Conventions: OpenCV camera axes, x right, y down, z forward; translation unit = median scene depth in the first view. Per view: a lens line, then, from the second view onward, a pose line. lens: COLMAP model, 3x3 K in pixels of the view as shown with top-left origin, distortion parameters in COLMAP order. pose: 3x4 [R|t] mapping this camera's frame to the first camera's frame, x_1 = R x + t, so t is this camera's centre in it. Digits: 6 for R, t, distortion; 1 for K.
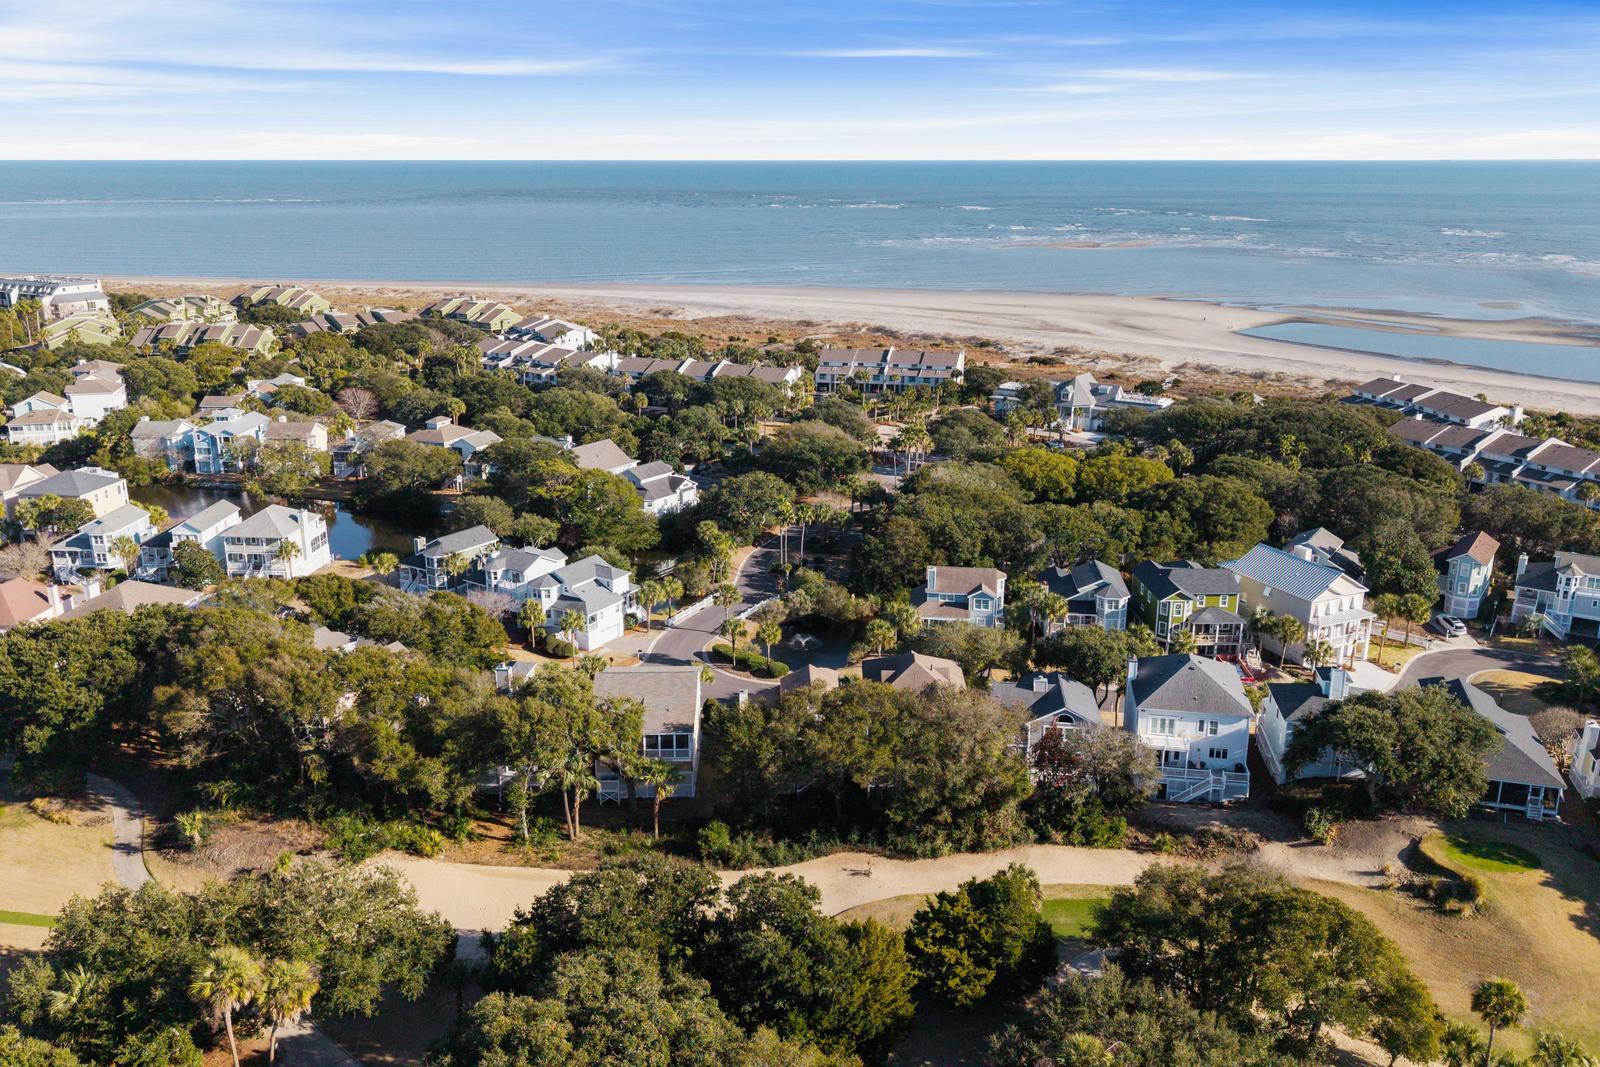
lens RADIAL K [[1286.6, 0, 759.8], [0, 1286.6, 532.8], [0, 0, 1]] dist [0.110630, -0.203167]
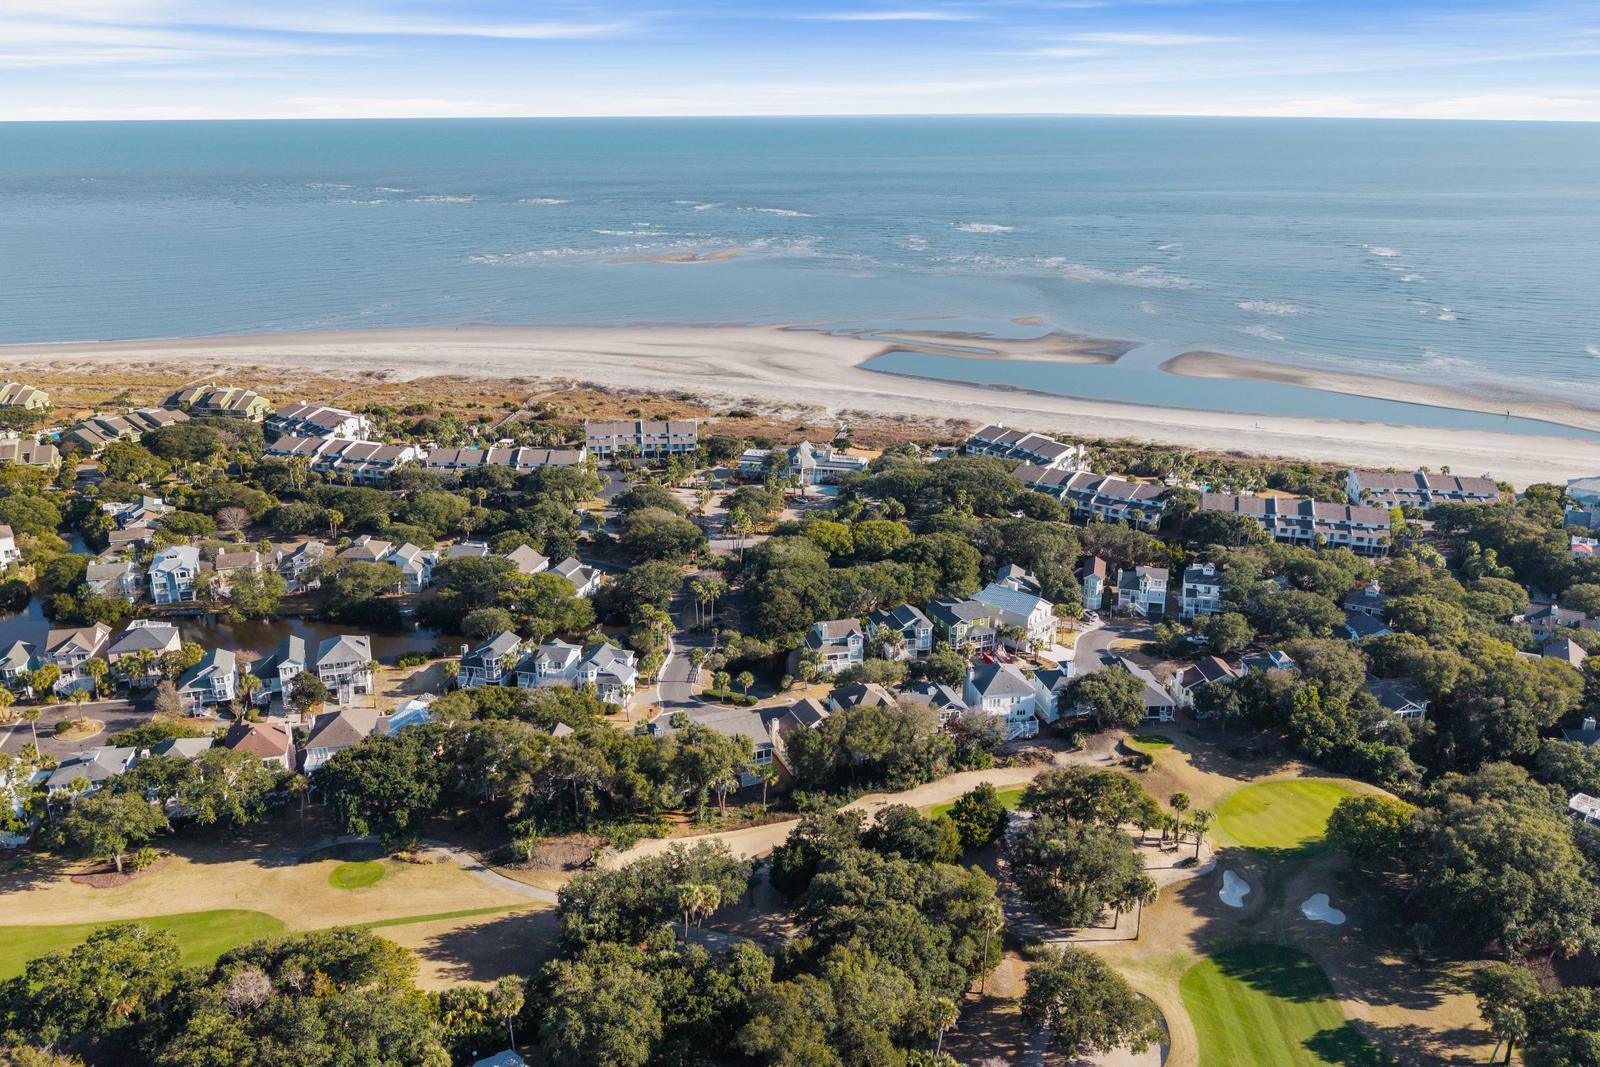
lens RADIAL K [[1286.6, 0, 759.8], [0, 1286.6, 532.8], [0, 0, 1]] dist [0.110630, -0.203167]
pose [[0.940263, -0.115419, 0.320288, -0.465246], [0.106455, 0.993280, 0.045421, -0.175384], [-0.323378, -0.008612, 0.946231, -0.548531]]
